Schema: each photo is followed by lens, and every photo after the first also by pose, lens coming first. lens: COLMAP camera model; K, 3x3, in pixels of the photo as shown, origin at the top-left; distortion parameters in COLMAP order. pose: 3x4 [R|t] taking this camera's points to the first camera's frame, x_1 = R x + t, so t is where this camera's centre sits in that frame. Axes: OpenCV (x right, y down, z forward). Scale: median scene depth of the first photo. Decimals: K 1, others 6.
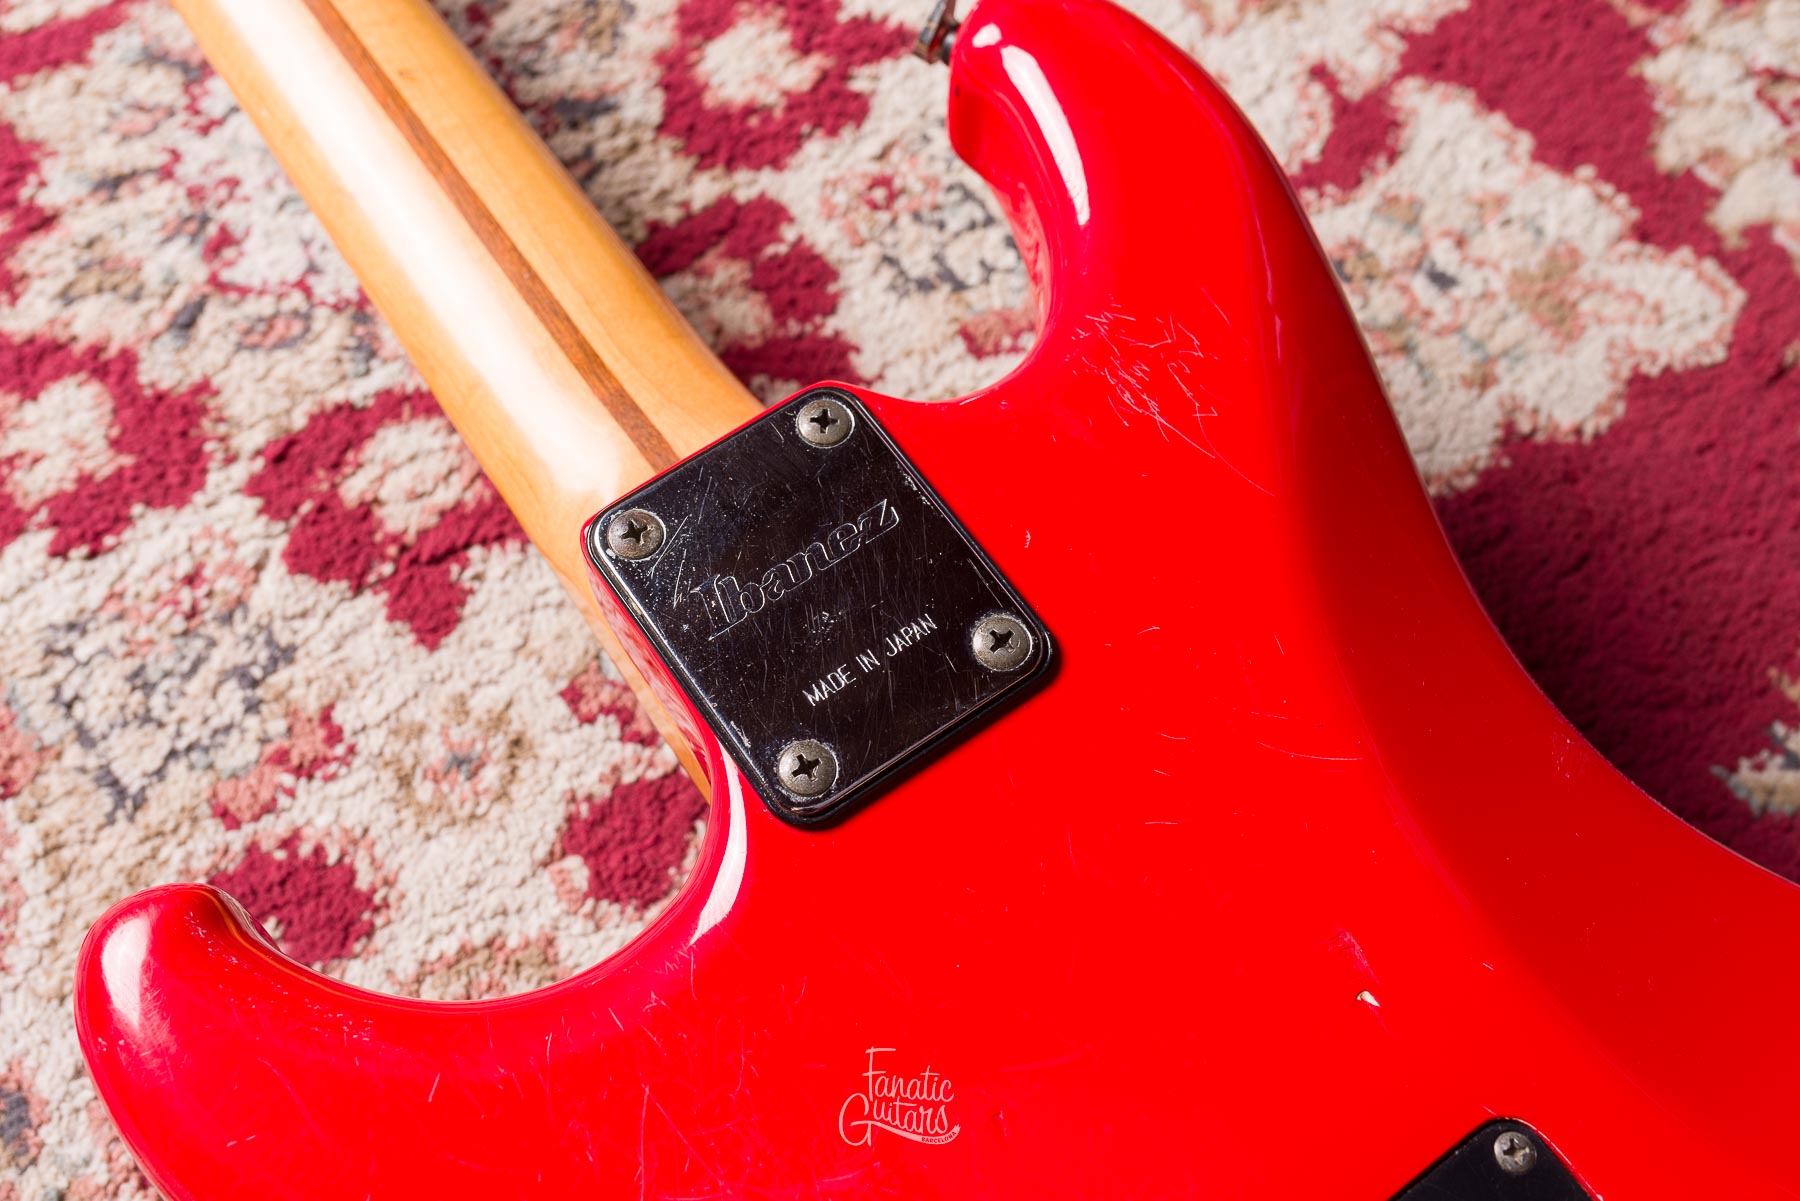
lens RADIAL K [[1828.9, 0, 901.1], [0, 1828.9, 608.5], [0, 0, 1]] dist [0.003762, 0.000000]
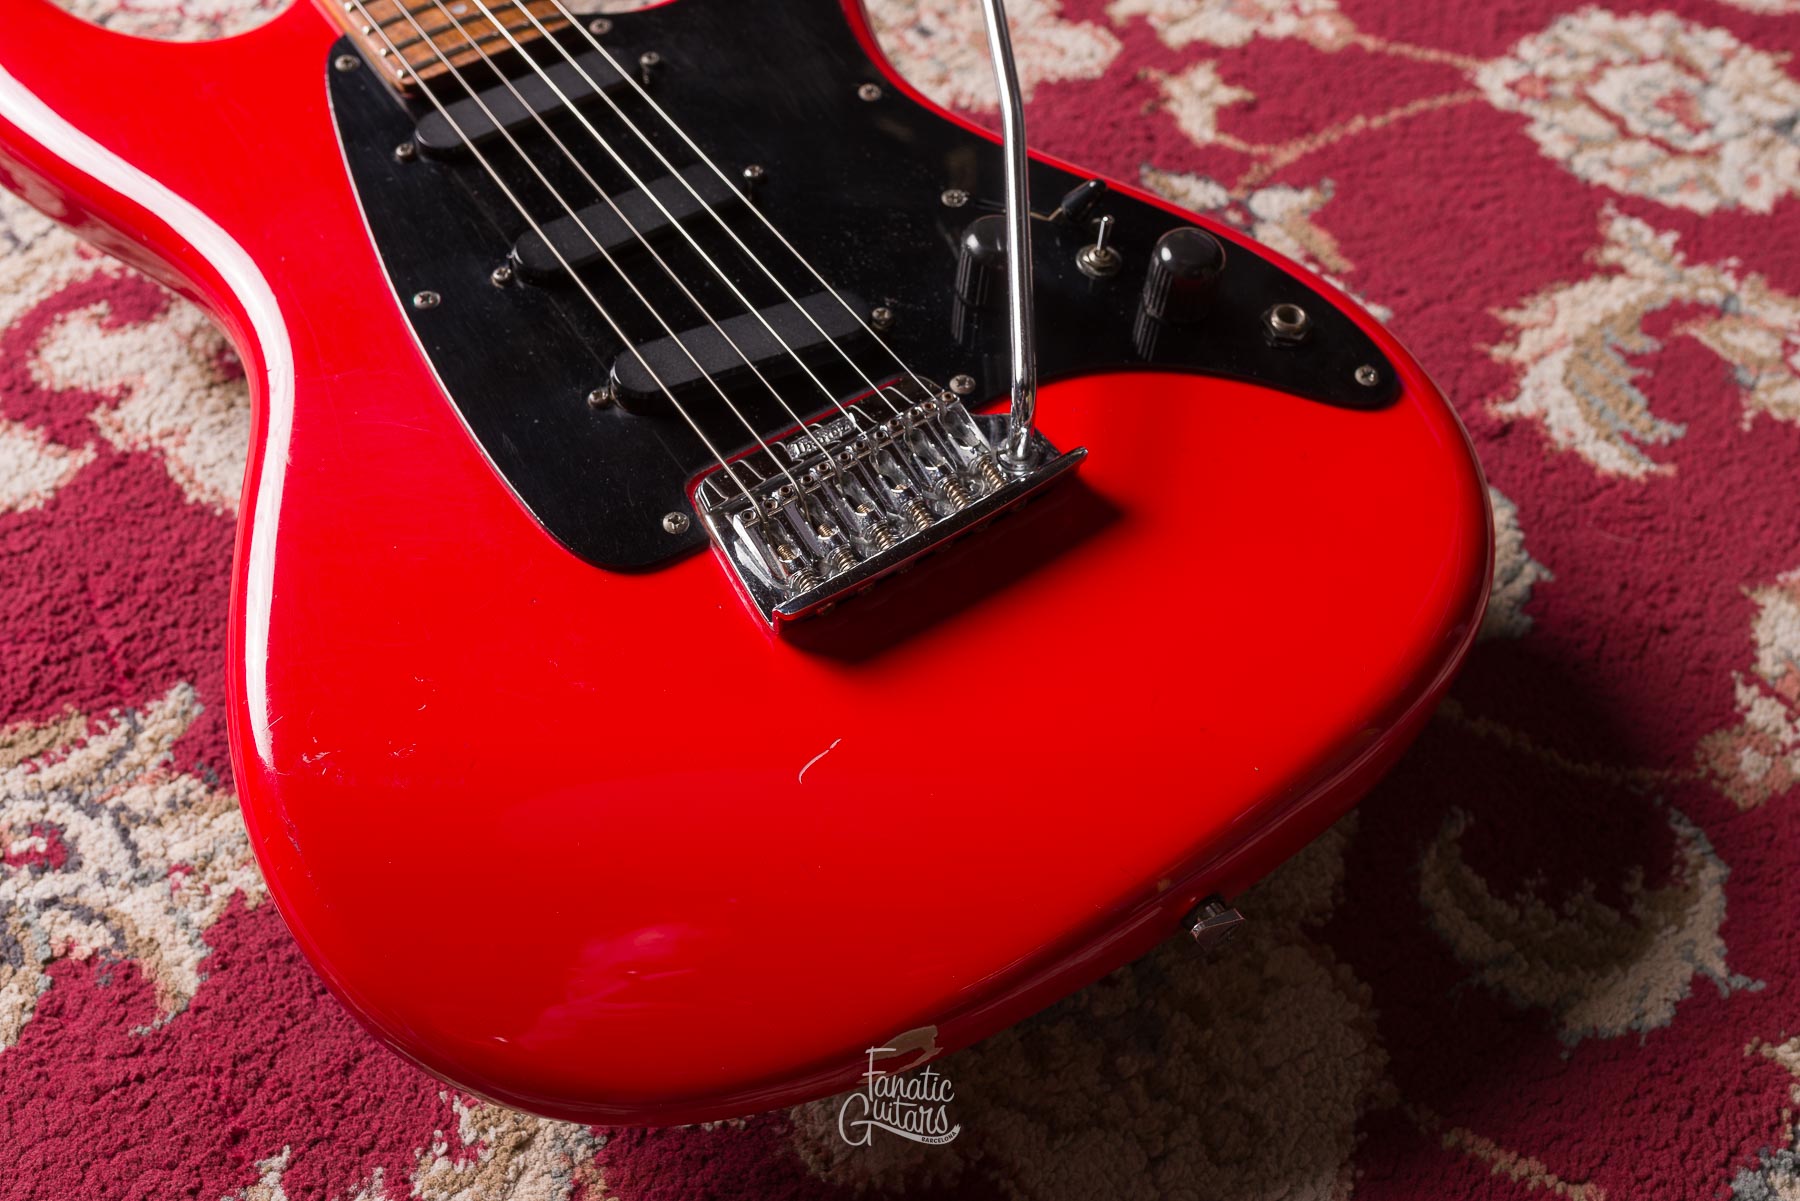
lens RADIAL K [[1828.9, 0, 904.9], [0, 1828.9, 594.8], [0, 0, 1]] dist [0.003762, 0.000000]
pose [[0.999747, 0.020907, 0.008288, 0.282014], [-0.018641, 0.976493, -0.214740, 0.625761], [-0.012583, 0.214531, 0.976636, -0.408594]]
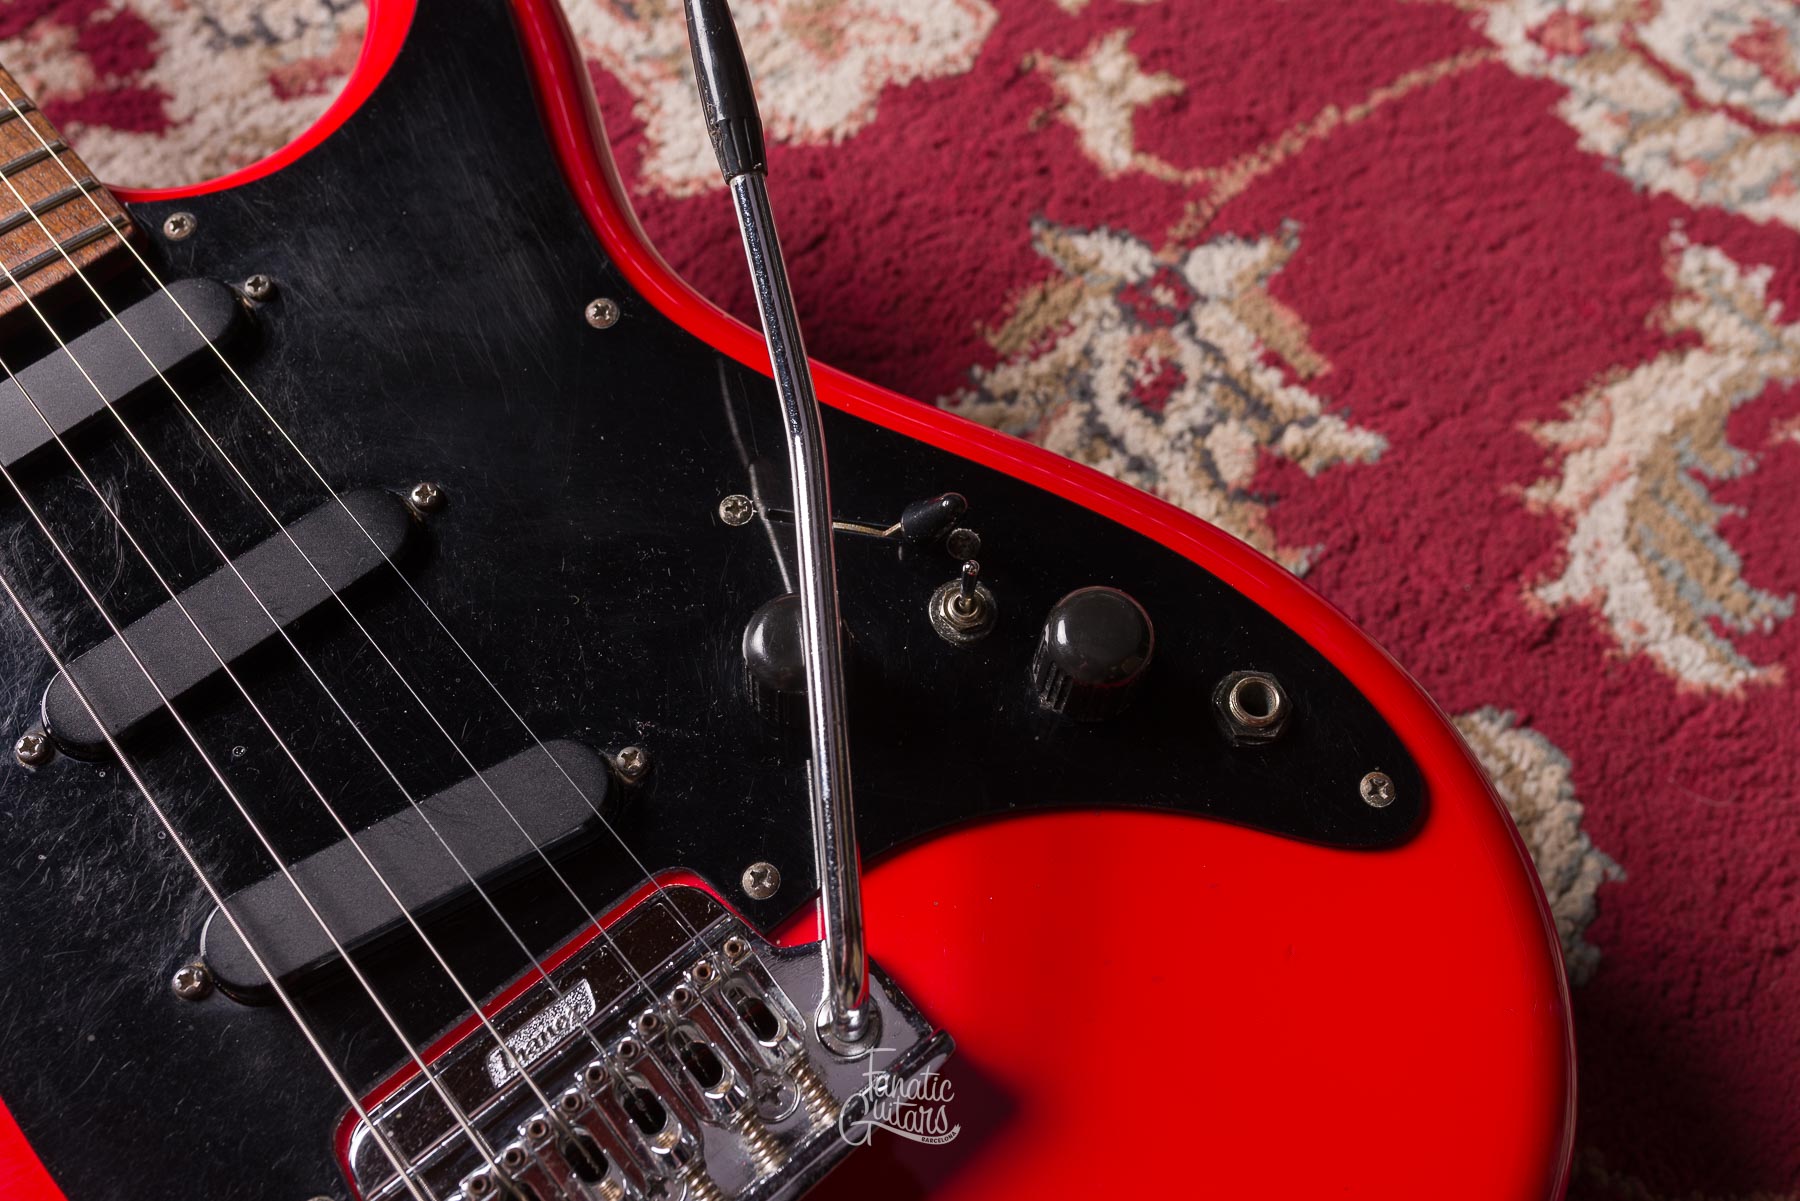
lens RADIAL K [[1828.9, 0, 910.3], [0, 1828.9, 615.3], [0, 0, 1]] dist [0.003762, 0.000000]
pose [[0.997588, -0.061949, 0.031306, 0.359587], [0.062310, 0.998000, -0.010676, 0.203428], [-0.030582, 0.012601, 0.999453, -0.098971]]
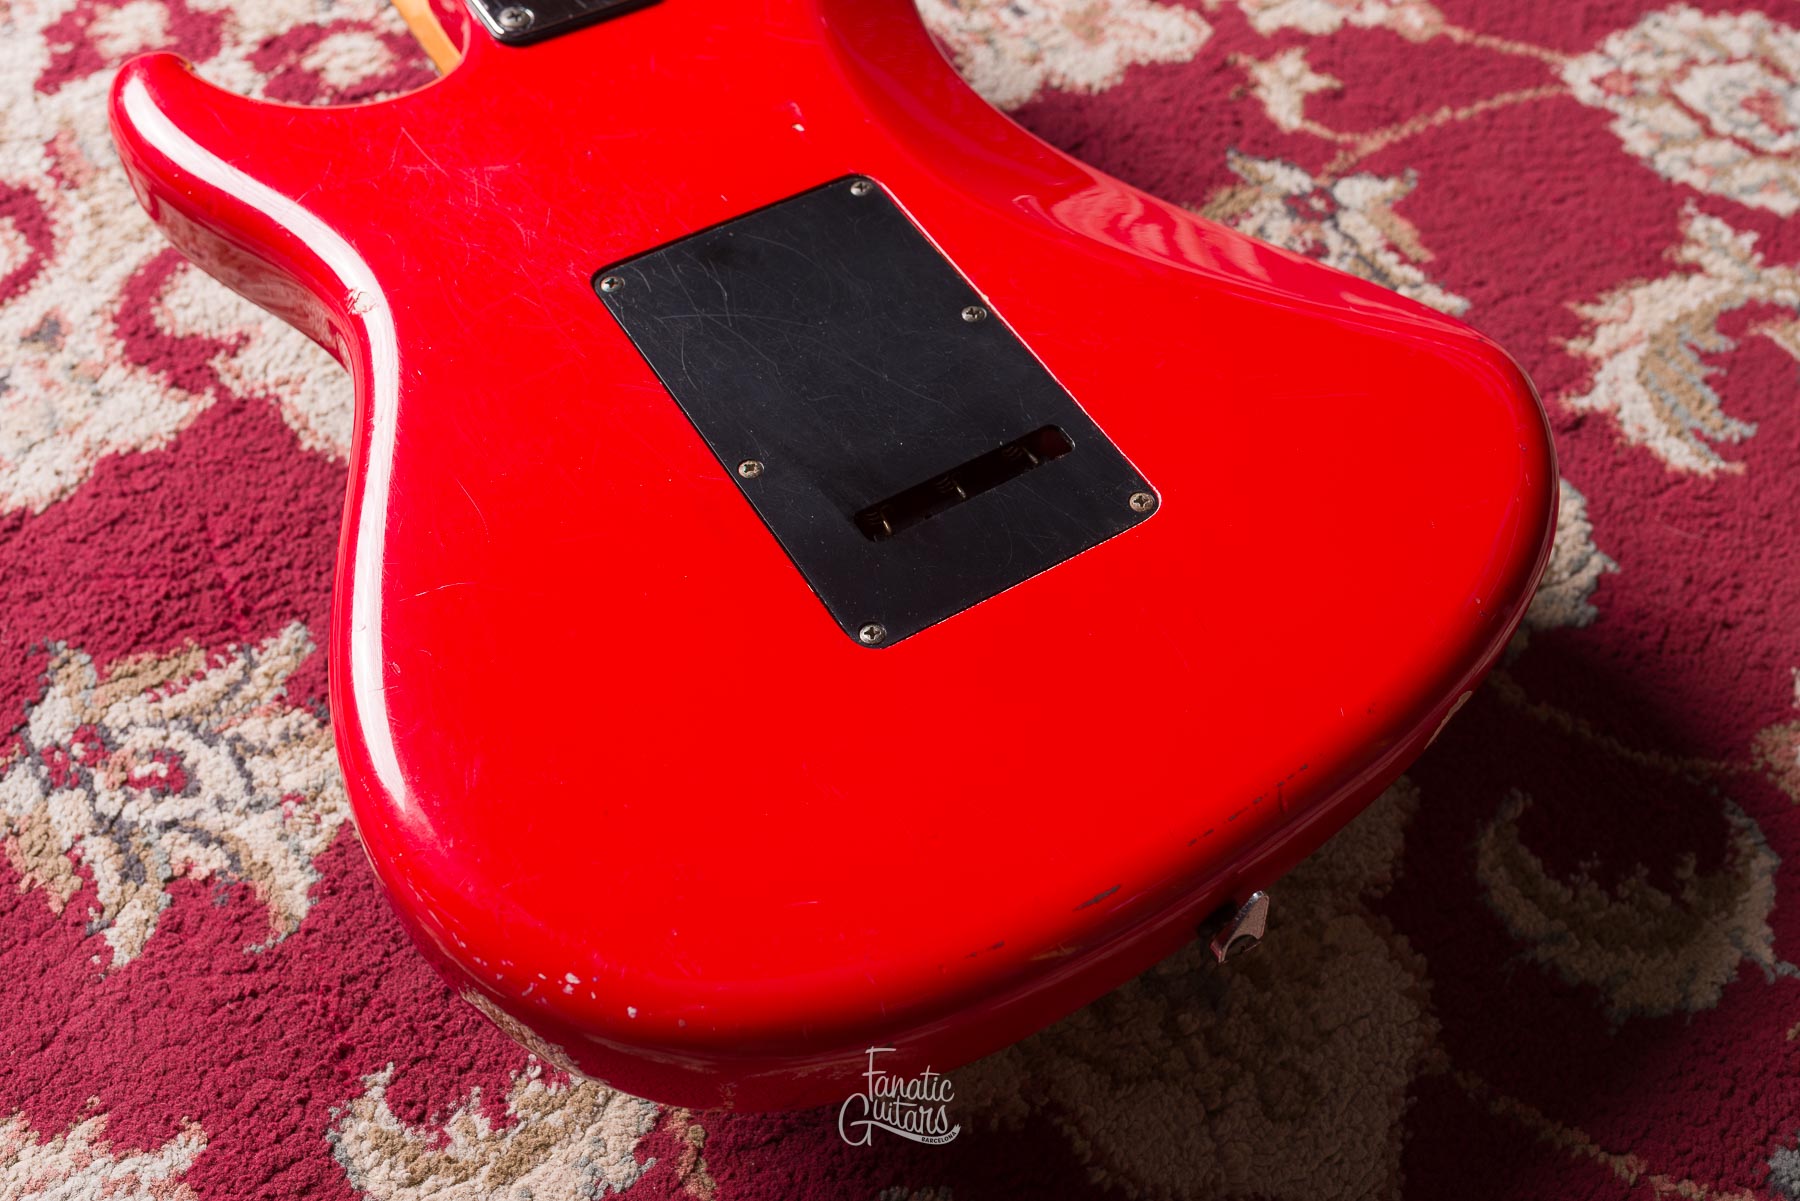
lens RADIAL K [[1828.9, 0, 903.2], [0, 1828.9, 592.9], [0, 0, 1]] dist [0.003762, 0.000000]
pose [[0.998137, 0.058311, -0.017983, 0.259180], [-0.060699, 0.978995, -0.194640, 0.633057], [0.006255, 0.195369, 0.980710, -0.450653]]
